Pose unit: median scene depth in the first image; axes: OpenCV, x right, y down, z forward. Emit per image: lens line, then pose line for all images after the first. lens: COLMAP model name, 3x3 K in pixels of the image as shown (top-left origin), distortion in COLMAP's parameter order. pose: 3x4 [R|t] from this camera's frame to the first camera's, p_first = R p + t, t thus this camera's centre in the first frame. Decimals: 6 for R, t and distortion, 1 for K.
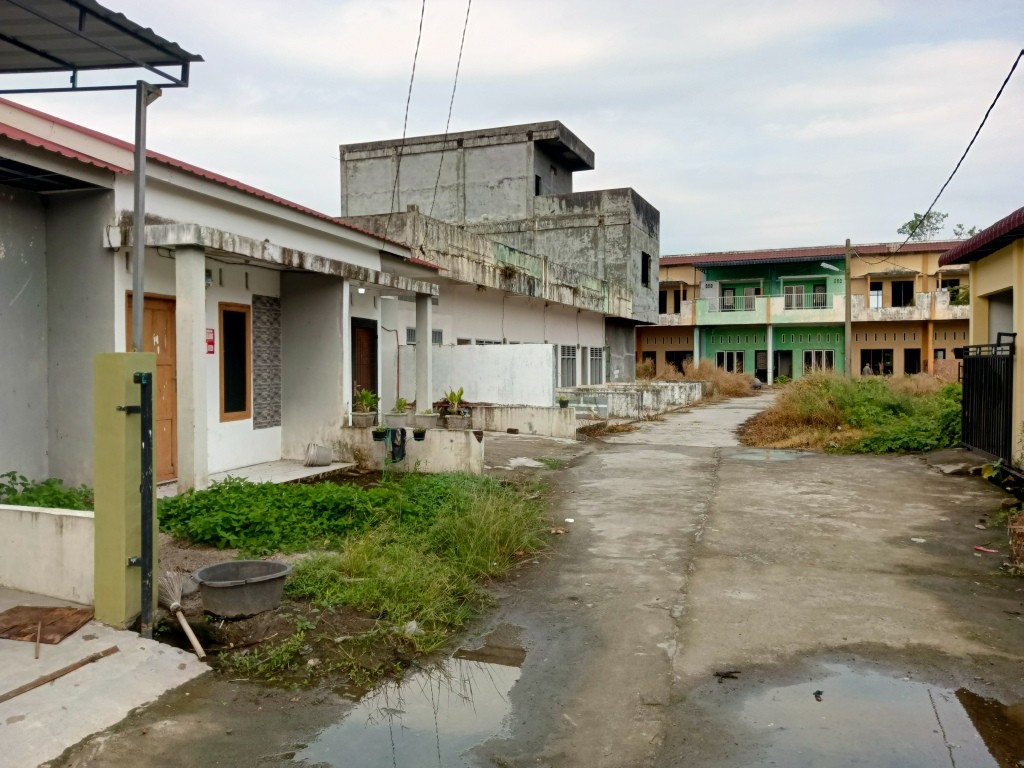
lens RADIAL K [[810.0, 0, 512.3], [0, 810.0, 384.9], [0, 0, 1]] dist [0.064737, -0.125650]
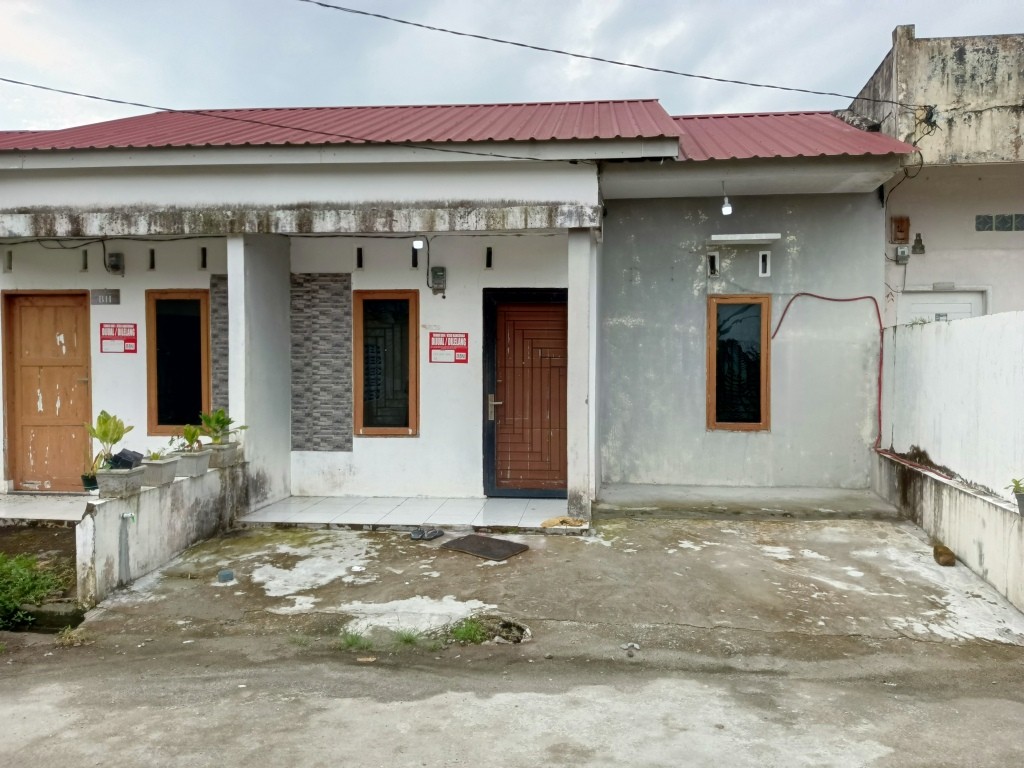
lens RADIAL K [[810.0, 0, 512.2], [0, 810.0, 389.1], [0, 0, 1]] dist [0.064737, -0.125650]
pose [[0.193113, 0.039373, -0.980386, 0.246900], [-0.027842, 0.999012, 0.034637, -0.019106], [0.980781, 0.020607, 0.194019, 0.567453]]
